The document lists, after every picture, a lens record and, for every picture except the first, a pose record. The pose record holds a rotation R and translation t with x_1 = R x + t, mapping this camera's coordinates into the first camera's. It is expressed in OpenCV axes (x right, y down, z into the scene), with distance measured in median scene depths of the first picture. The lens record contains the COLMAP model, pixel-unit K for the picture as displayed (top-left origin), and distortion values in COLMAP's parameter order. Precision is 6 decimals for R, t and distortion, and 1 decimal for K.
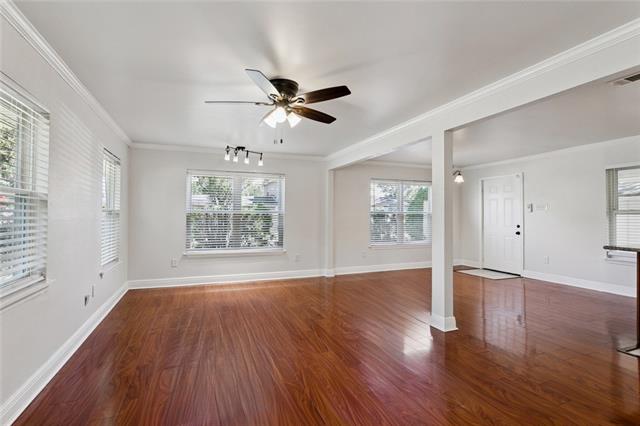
lens RADIAL K [[312.7, 0, 320.0], [0, 312.7, 213.0], [0, 0, 1]] dist [0.000018, -0.000059]
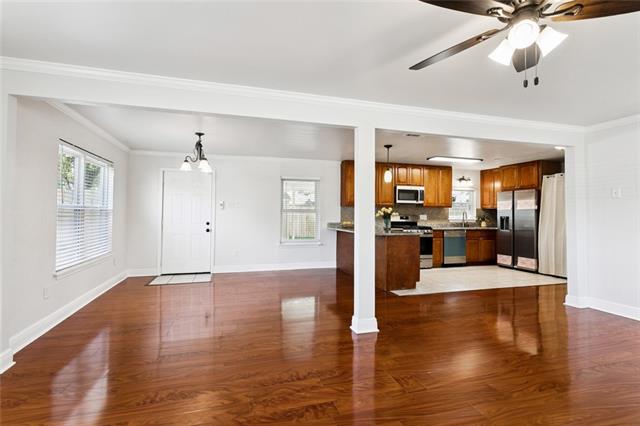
lens RADIAL K [[301.6, 0, 317.9], [0, 301.6, 209.3], [0, 0, 1]] dist [-0.000437, -0.000044]
pose [[0.109441, 0.008499, 0.993957, -0.278491], [-0.013790, 0.999880, -0.007031, -0.000251], [-0.993898, -0.012937, 0.109545, 0.563497]]
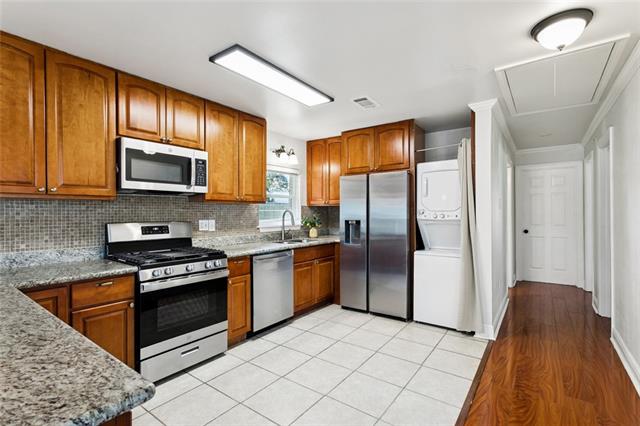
lens RADIAL K [[301.6, 0, 317.9], [0, 301.6, 209.3], [0, 0, 1]] dist [-0.000437, -0.000044]
pose [[-0.514309, 0.005946, 0.857584, 0.391380], [-0.003717, 0.999951, -0.009163, -0.006568], [-0.857597, -0.007900, -0.514262, 0.386938]]
